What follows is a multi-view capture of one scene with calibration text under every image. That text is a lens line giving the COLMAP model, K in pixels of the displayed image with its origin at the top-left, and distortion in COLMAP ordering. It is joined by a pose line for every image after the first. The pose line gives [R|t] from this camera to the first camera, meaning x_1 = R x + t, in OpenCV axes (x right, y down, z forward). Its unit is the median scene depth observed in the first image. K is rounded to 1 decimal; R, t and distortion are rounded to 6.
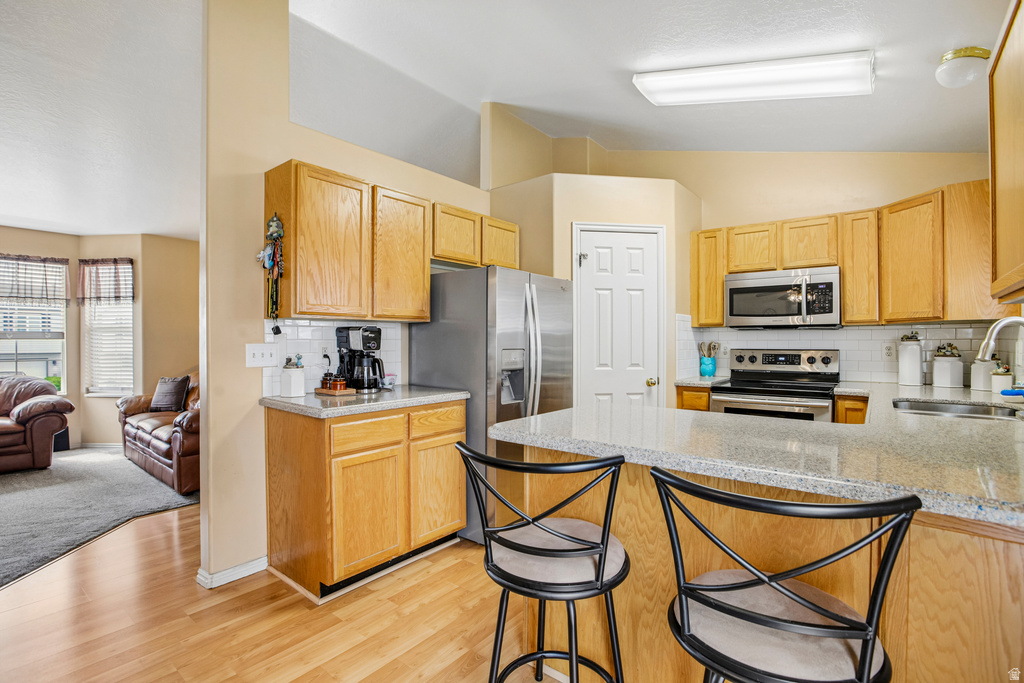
lens RADIAL K [[475.9, 0, 516.3], [0, 475.9, 344.1], [0, 0, 1]] dist [-0.042905, 0.011640]
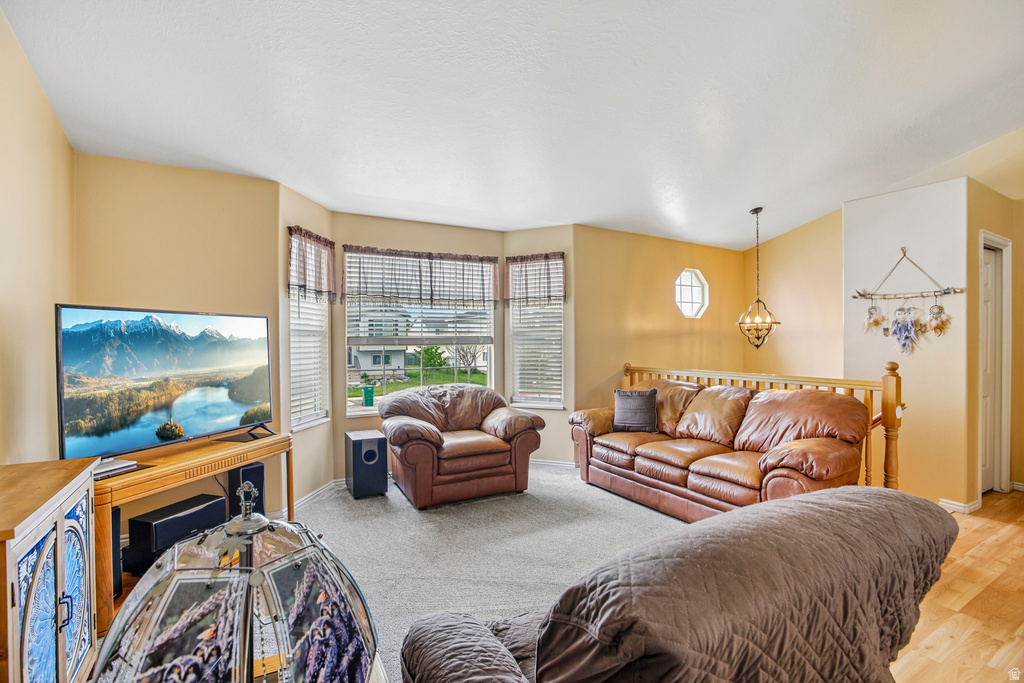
lens RADIAL K [[475.9, 0, 516.6], [0, 475.9, 344.0], [0, 0, 1]] dist [-0.042905, 0.011640]
pose [[0.933485, -0.000983, -0.358614, -0.633358], [0.001780, 0.999997, 0.001893, -0.013467], [0.358611, -0.002405, 0.933484, 0.131886]]
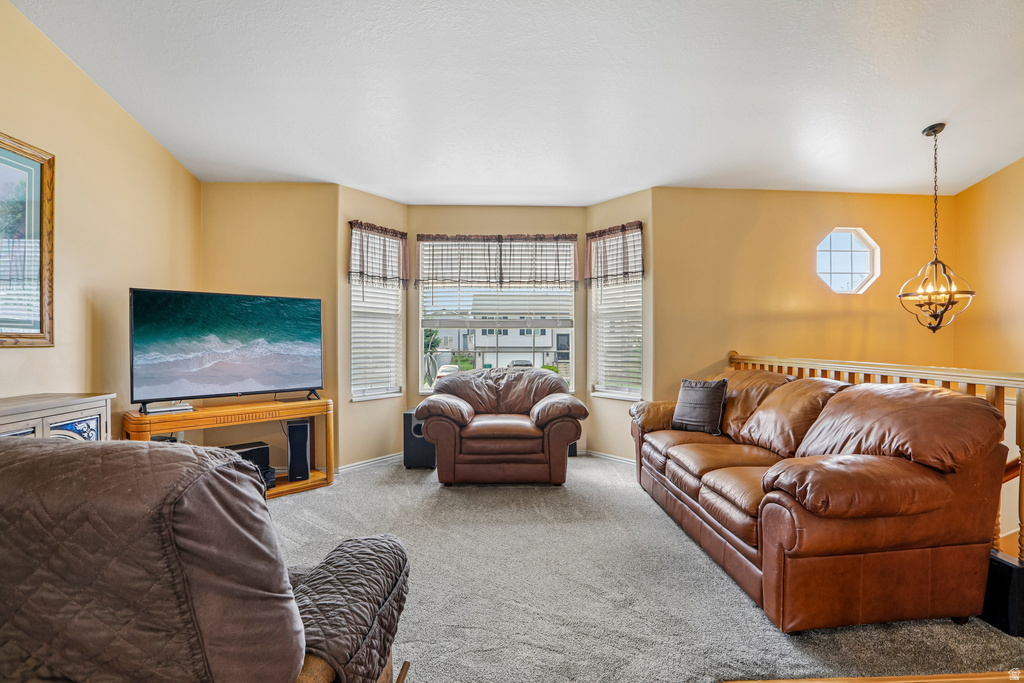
lens RADIAL K [[483.1, 0, 515.8], [0, 483.1, 338.2], [0, 0, 1]] dist [-0.022197, 0.002588]
pose [[0.660495, 0.000165, -0.750831, -0.393823], [-0.004700, 0.999981, -0.003915, 0.014048], [0.750816, 0.006114, 0.660483, 0.340346]]
